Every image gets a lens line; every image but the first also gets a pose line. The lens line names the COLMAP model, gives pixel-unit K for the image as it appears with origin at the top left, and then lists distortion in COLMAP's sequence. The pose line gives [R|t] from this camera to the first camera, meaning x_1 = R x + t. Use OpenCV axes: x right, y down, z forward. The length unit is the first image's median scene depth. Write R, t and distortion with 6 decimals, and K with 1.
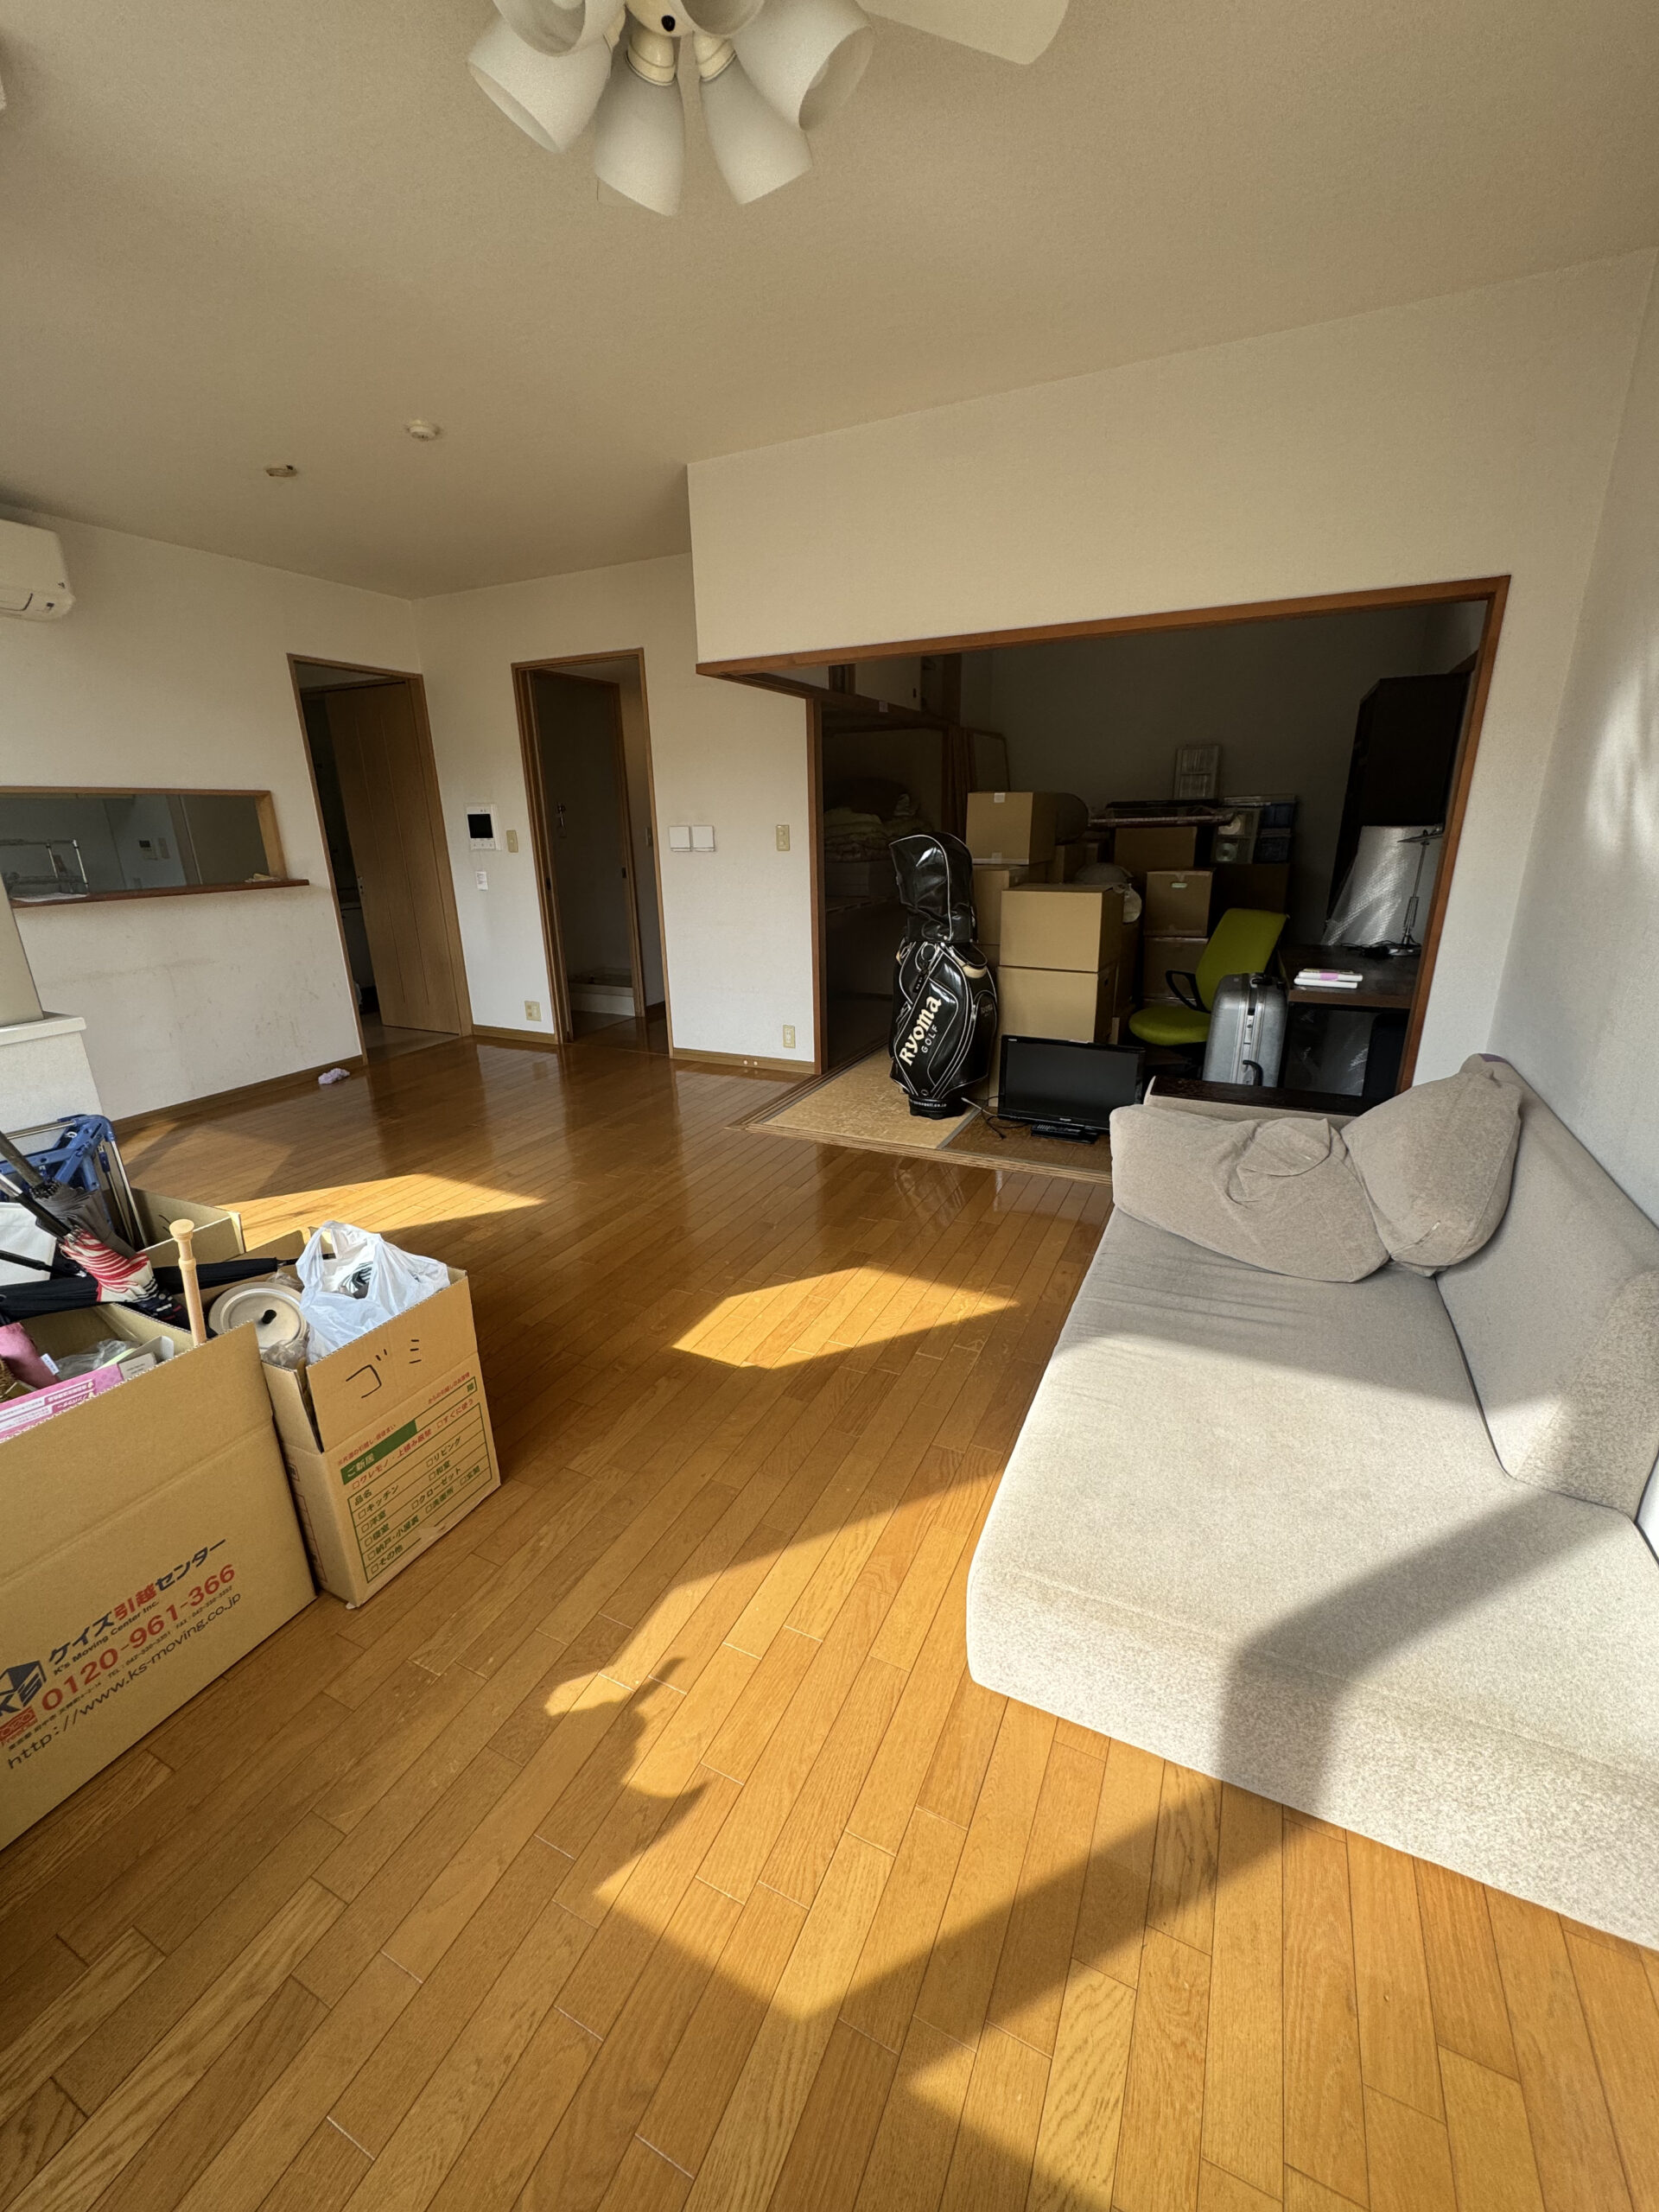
lens RADIAL K [[885.0, 0, 833.0], [0, 885.0, 1103.4], [0, 0, 1]] dist [0.001296, -0.000011]
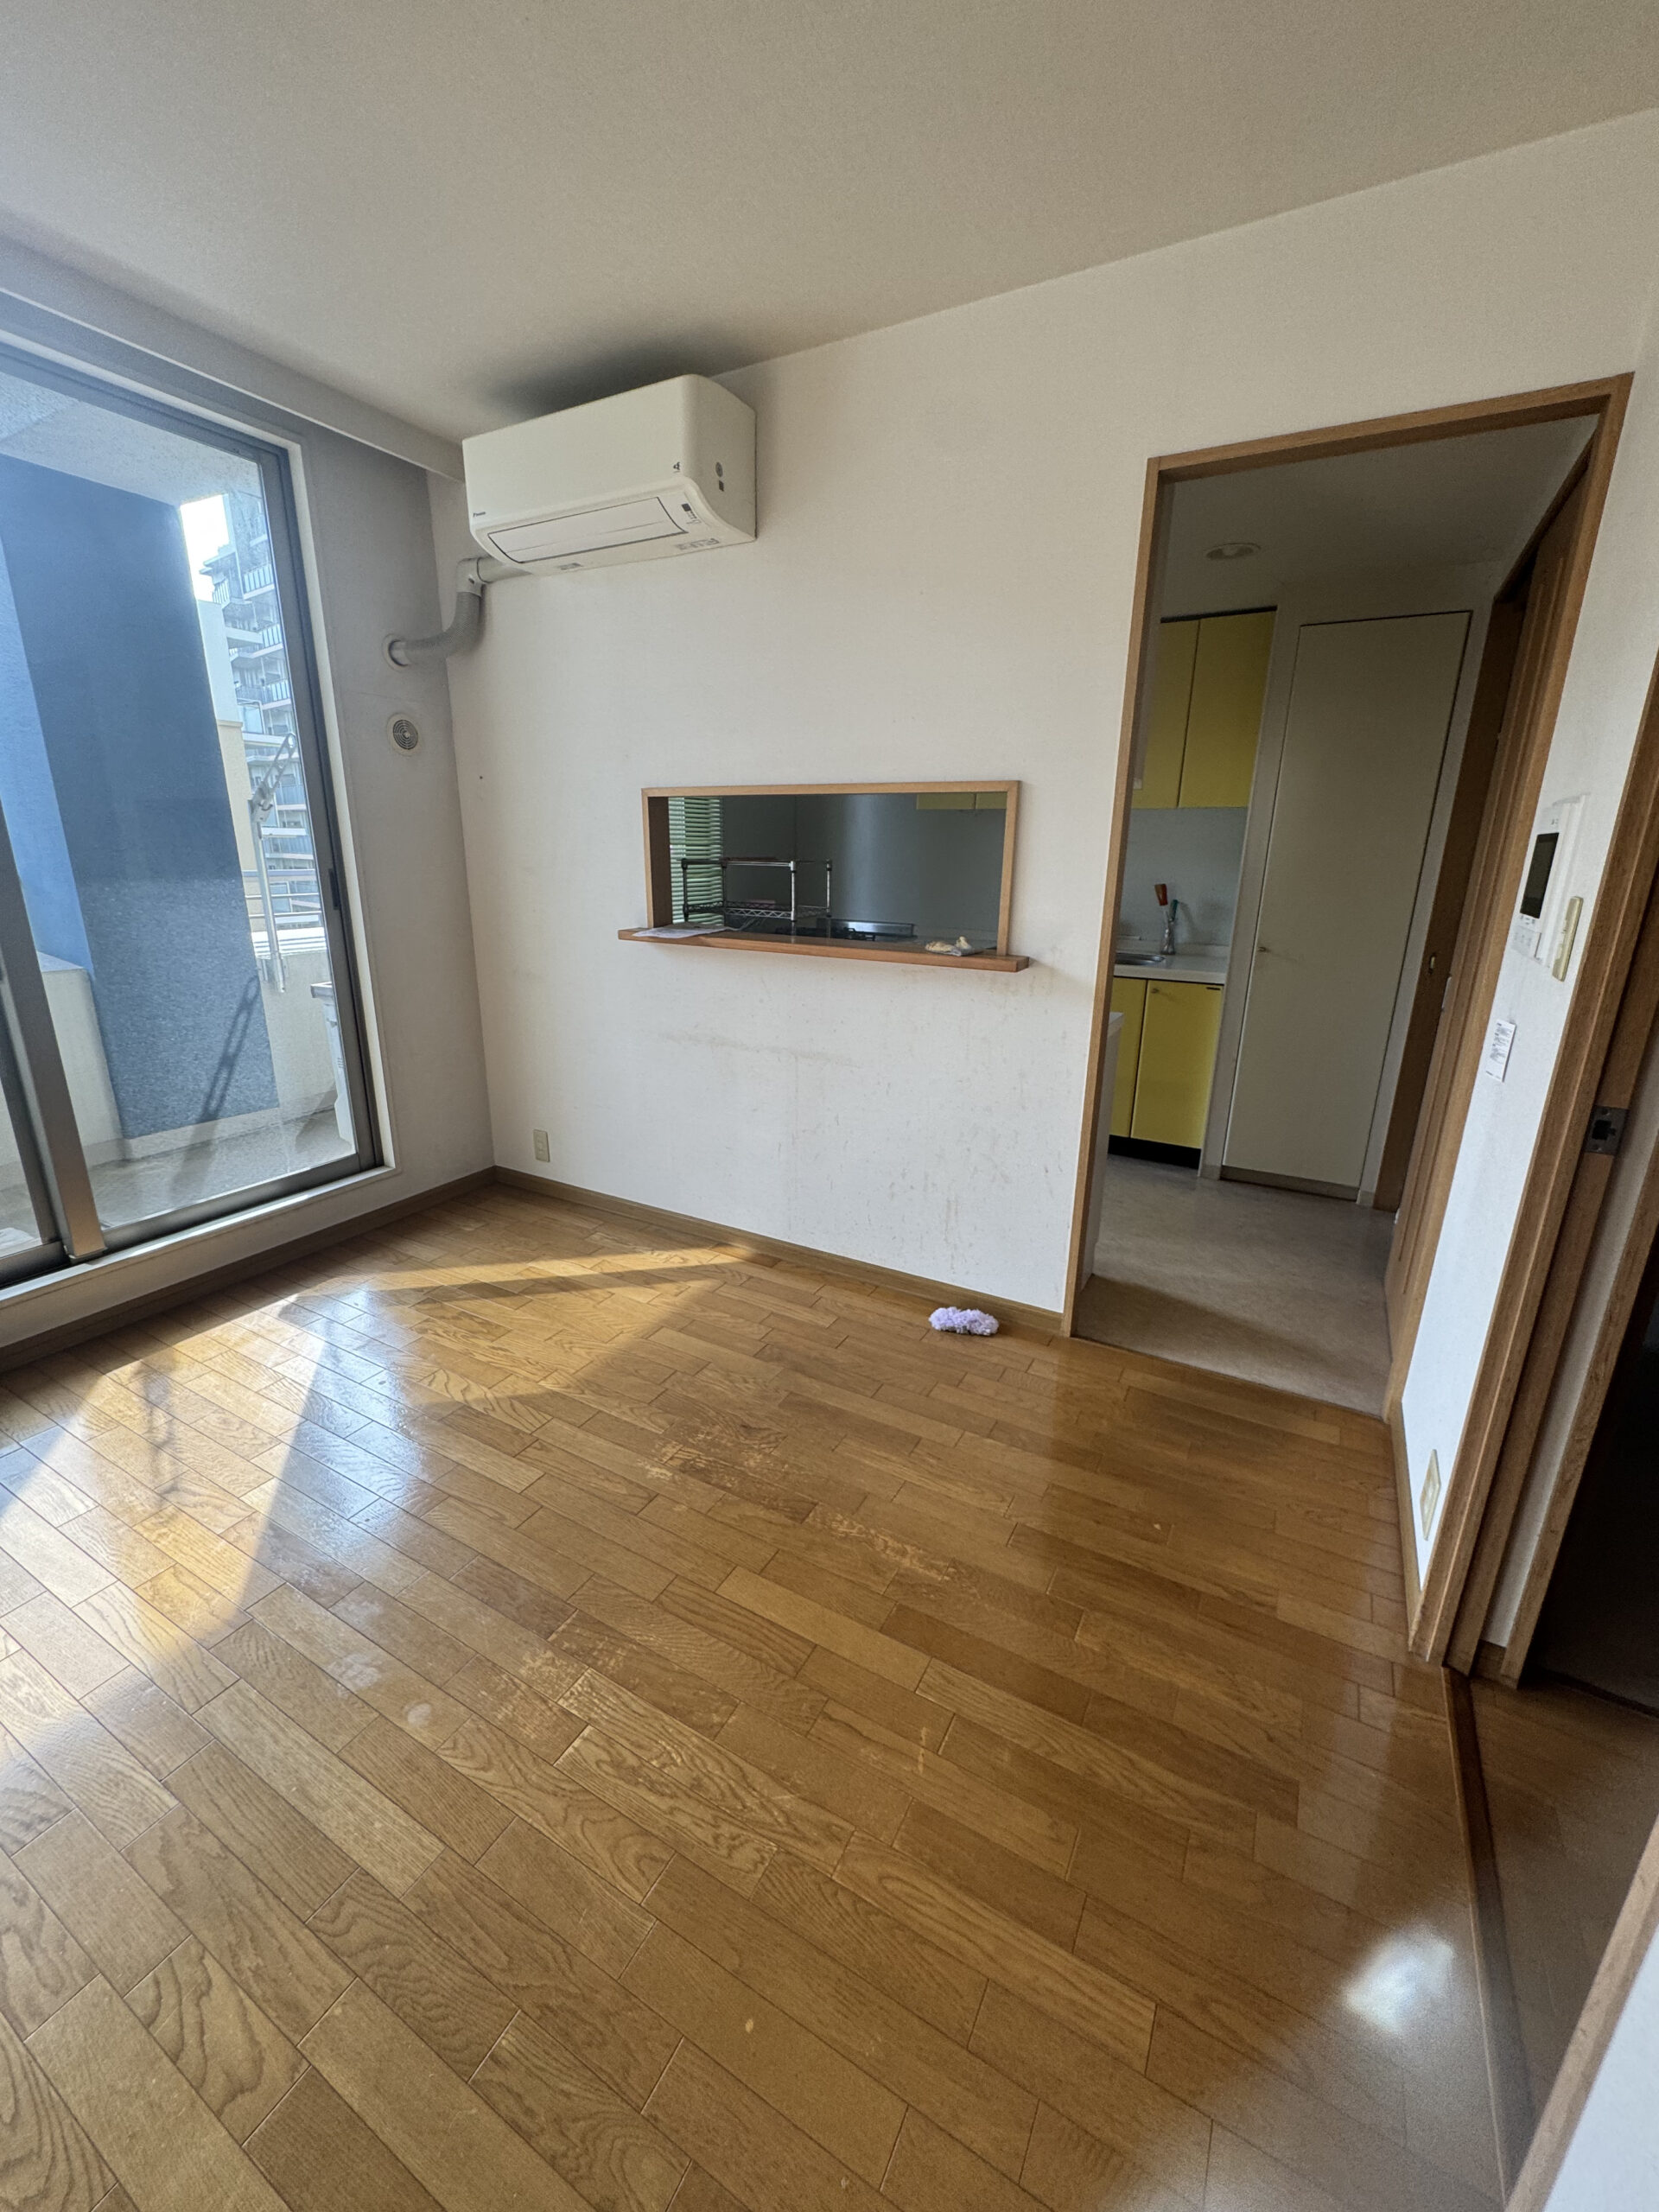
lens RADIAL K [[885.0, 0, 834.2], [0, 885.0, 1098.9], [0, 0, 1]] dist [0.001296, -0.000011]
pose [[-0.054586, 0.303278, -0.951337, -0.101654], [-0.324836, 0.895538, 0.304128, -0.309608], [0.944194, 0.325630, 0.049632, 0.925812]]
